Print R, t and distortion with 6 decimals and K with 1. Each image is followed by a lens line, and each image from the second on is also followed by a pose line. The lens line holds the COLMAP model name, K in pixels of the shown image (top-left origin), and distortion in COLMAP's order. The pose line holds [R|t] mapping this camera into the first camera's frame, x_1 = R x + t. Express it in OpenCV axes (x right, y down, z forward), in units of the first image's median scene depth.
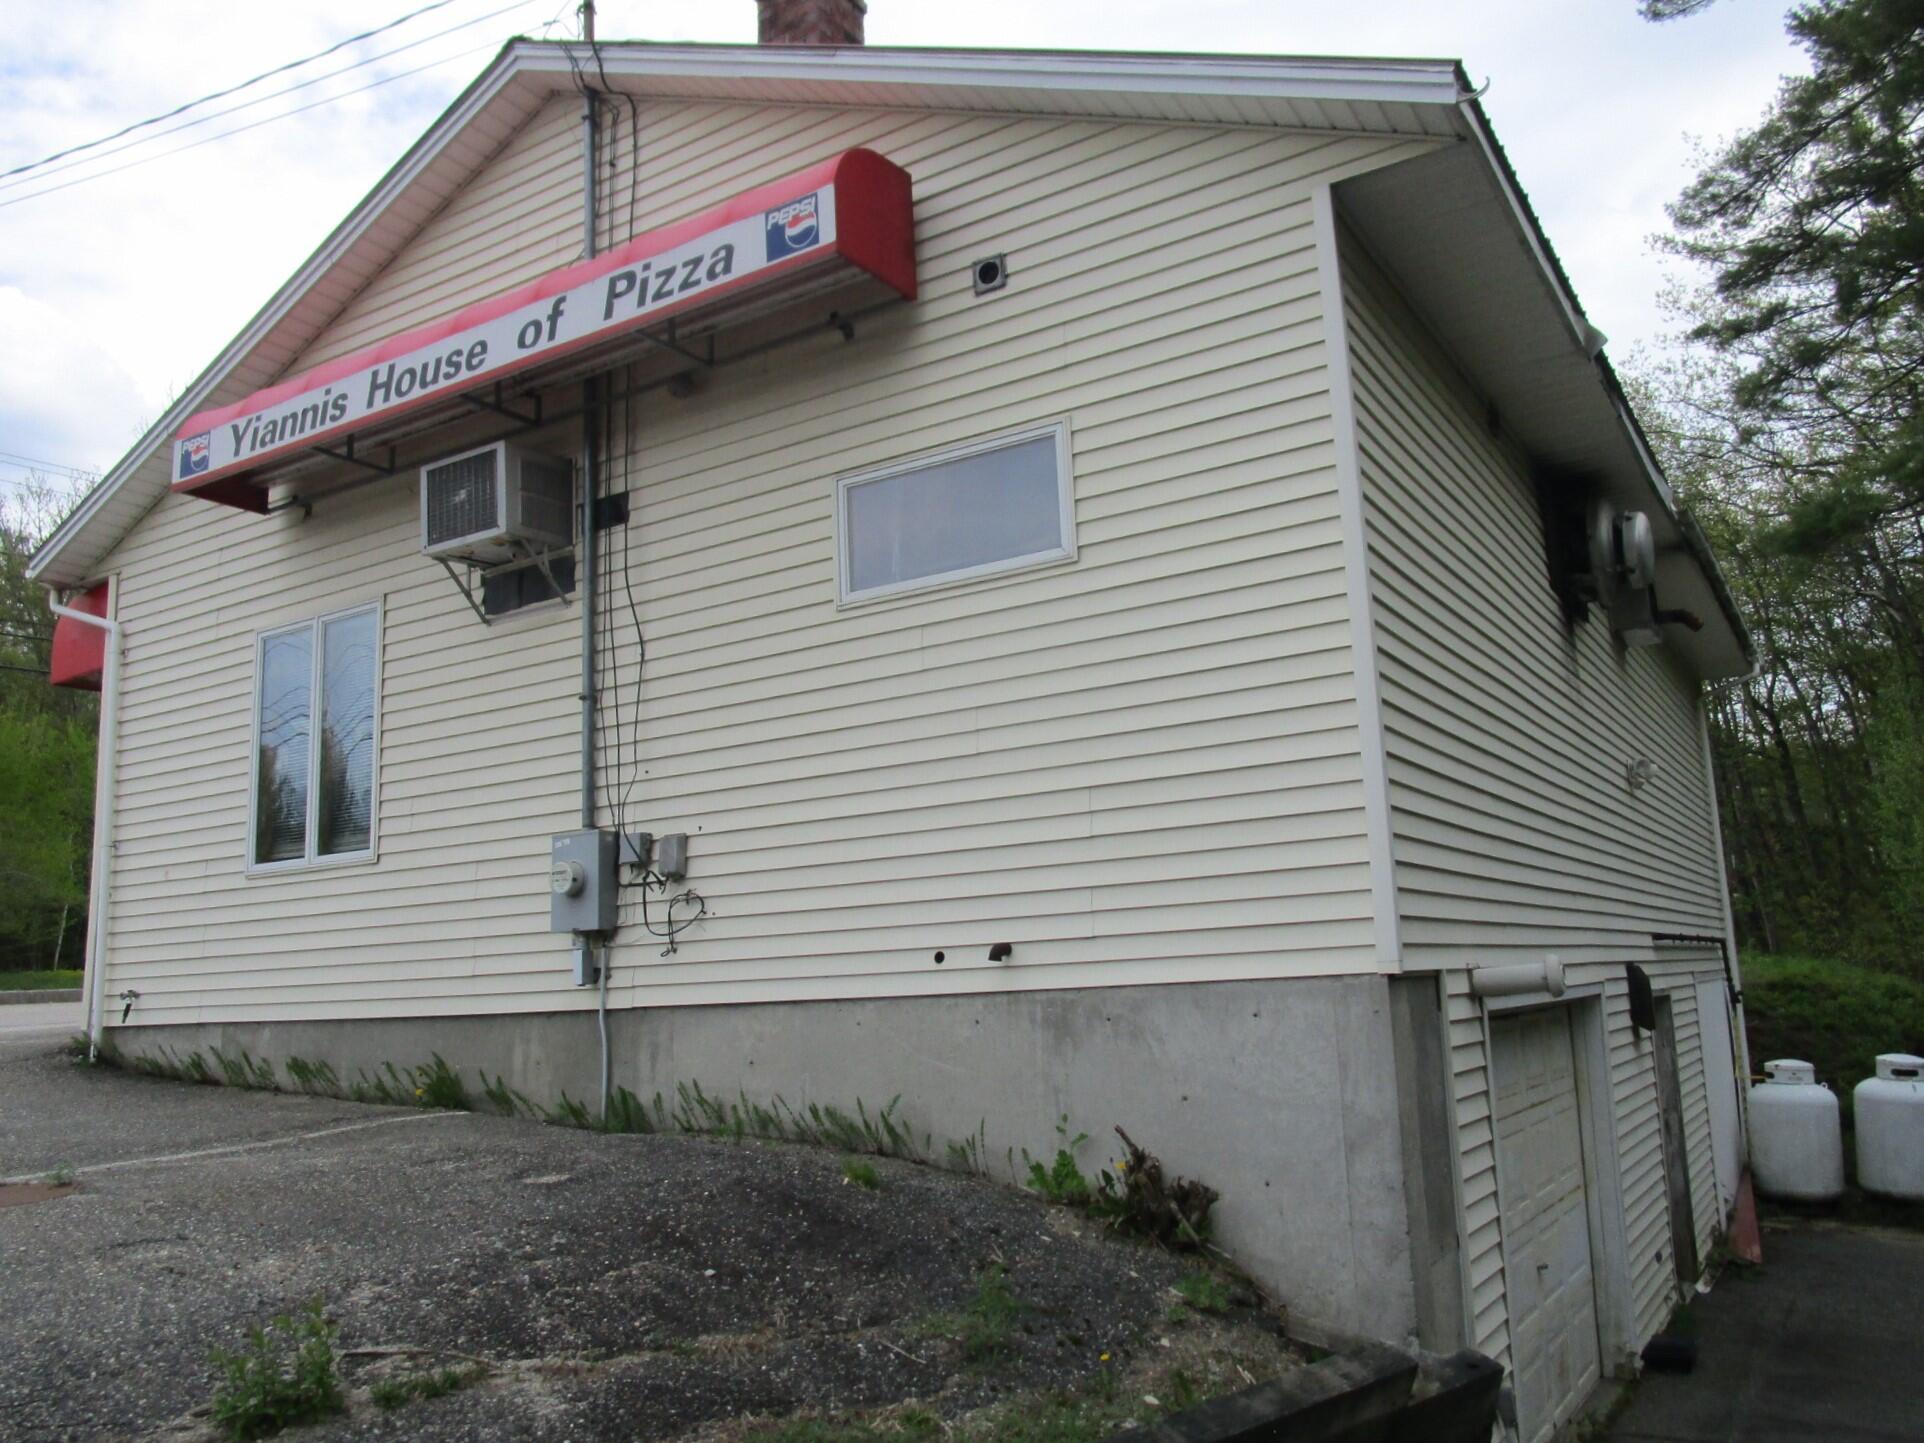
lens RADIAL K [[1643.1, 0, 962.0], [0, 1643.1, 721.5], [0, 0, 1]] dist [-0.049528, 0.008145]
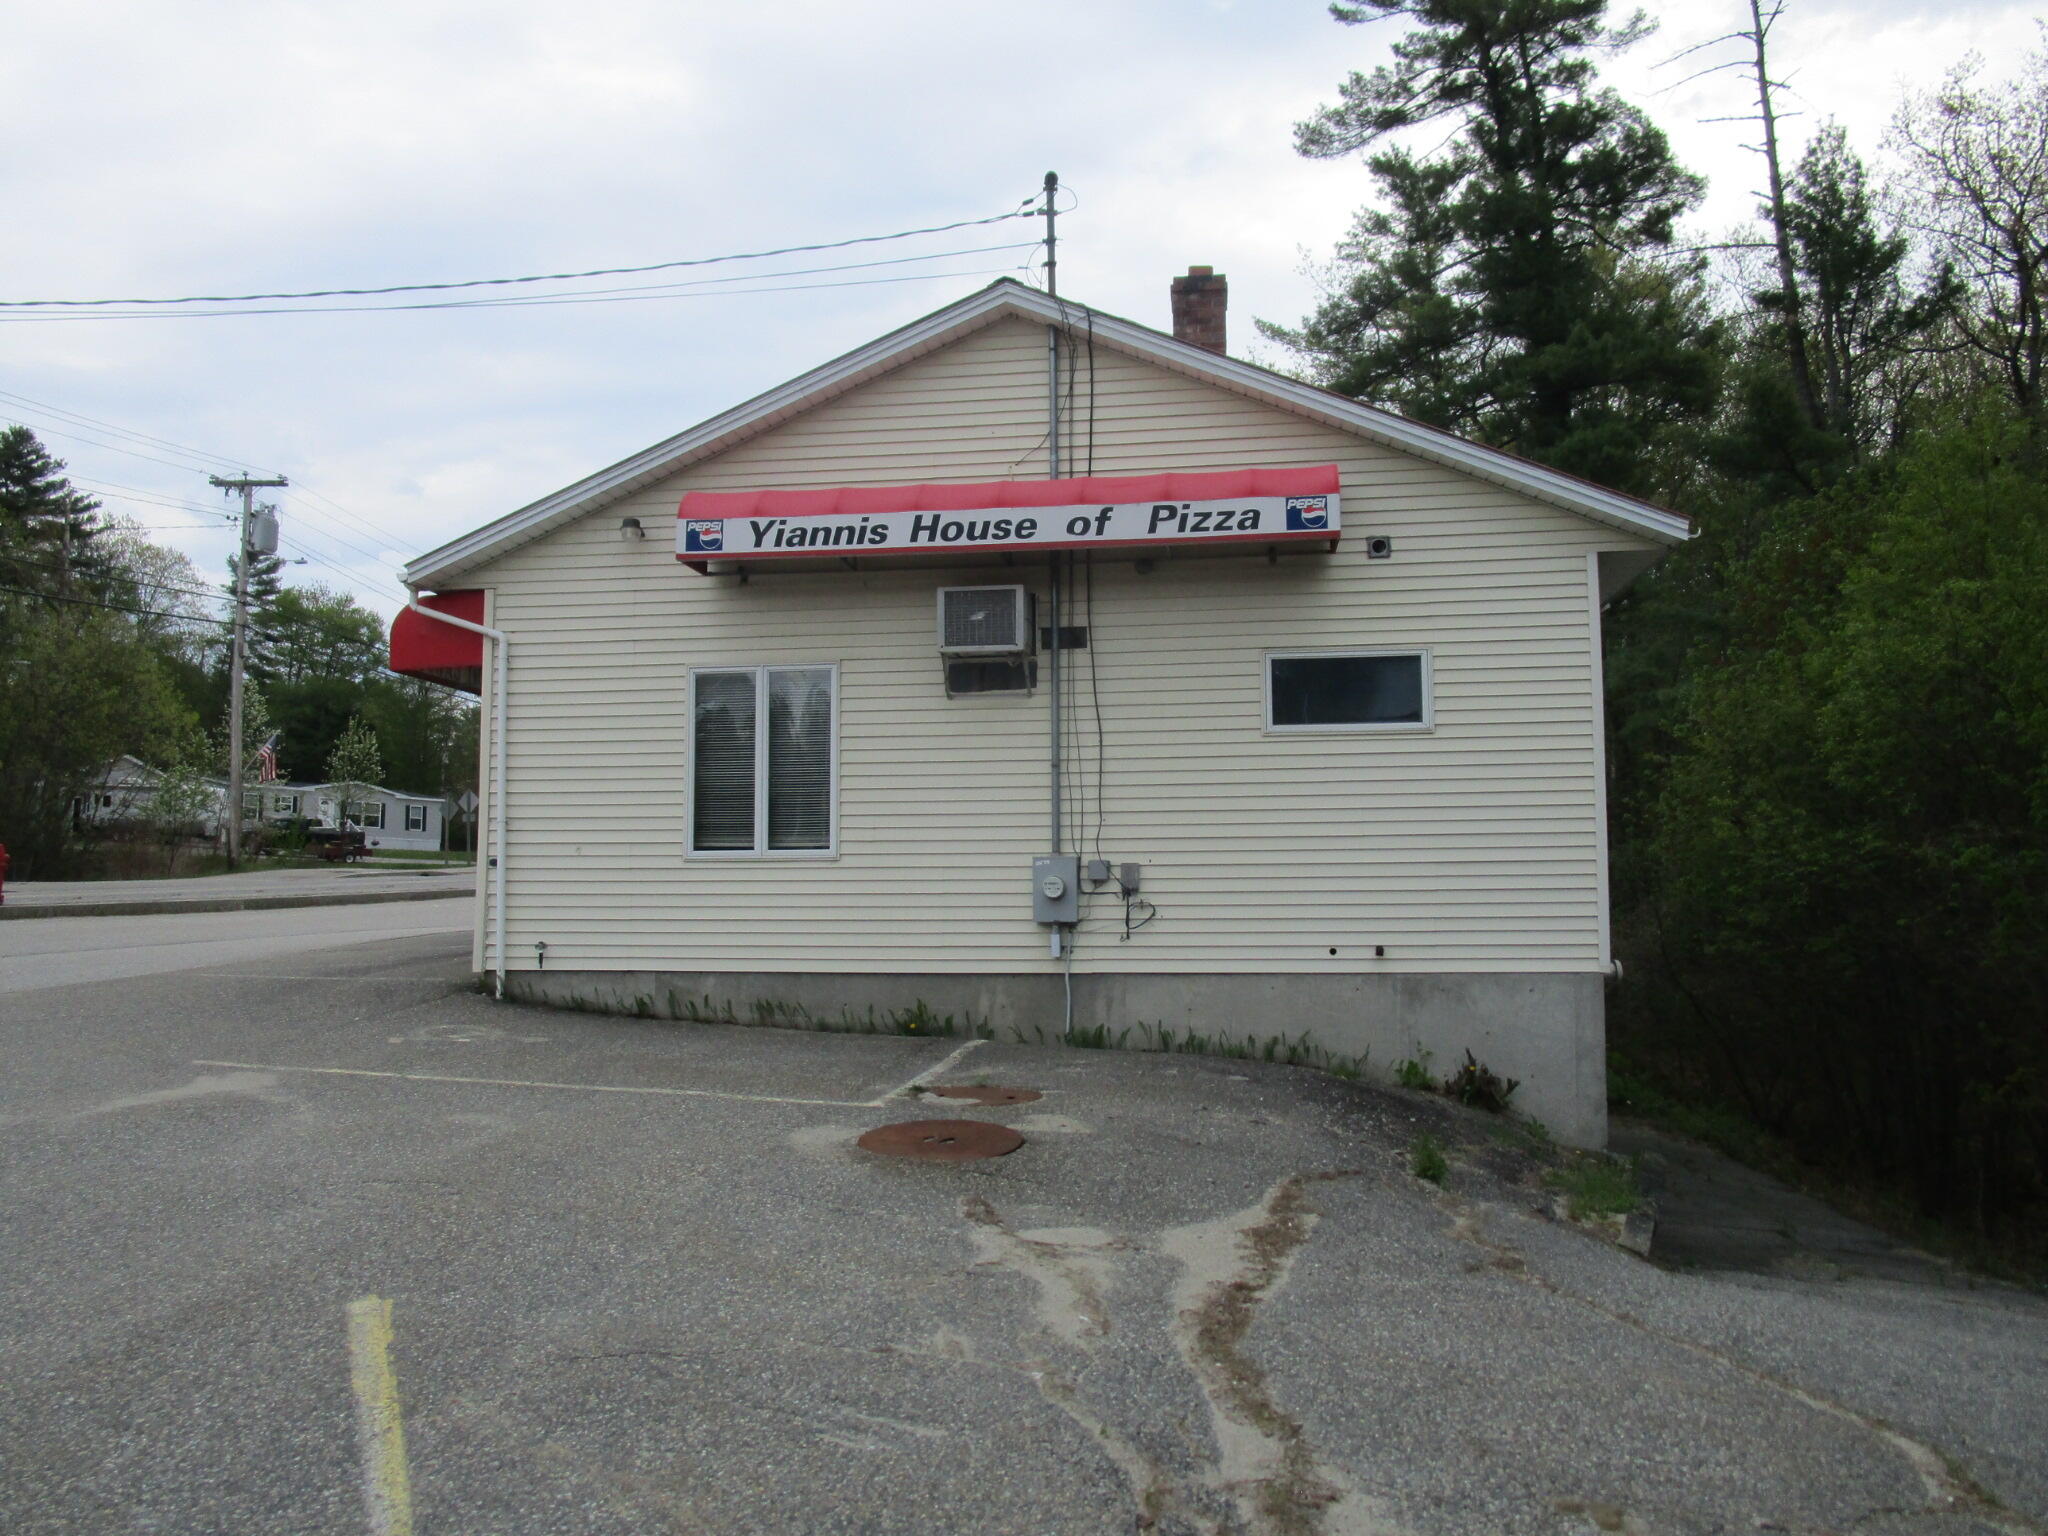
lens RADIAL K [[1749.0, 0, 1024.0], [0, 1749.0, 768.0], [0, 0, 1]] dist [-0.049528, 0.008145]
pose [[0.896916, 0.070583, 0.436531, -0.951072], [-0.107255, 0.992425, 0.059905, -0.104249], [-0.428996, -0.100550, 0.897693, -0.413789]]
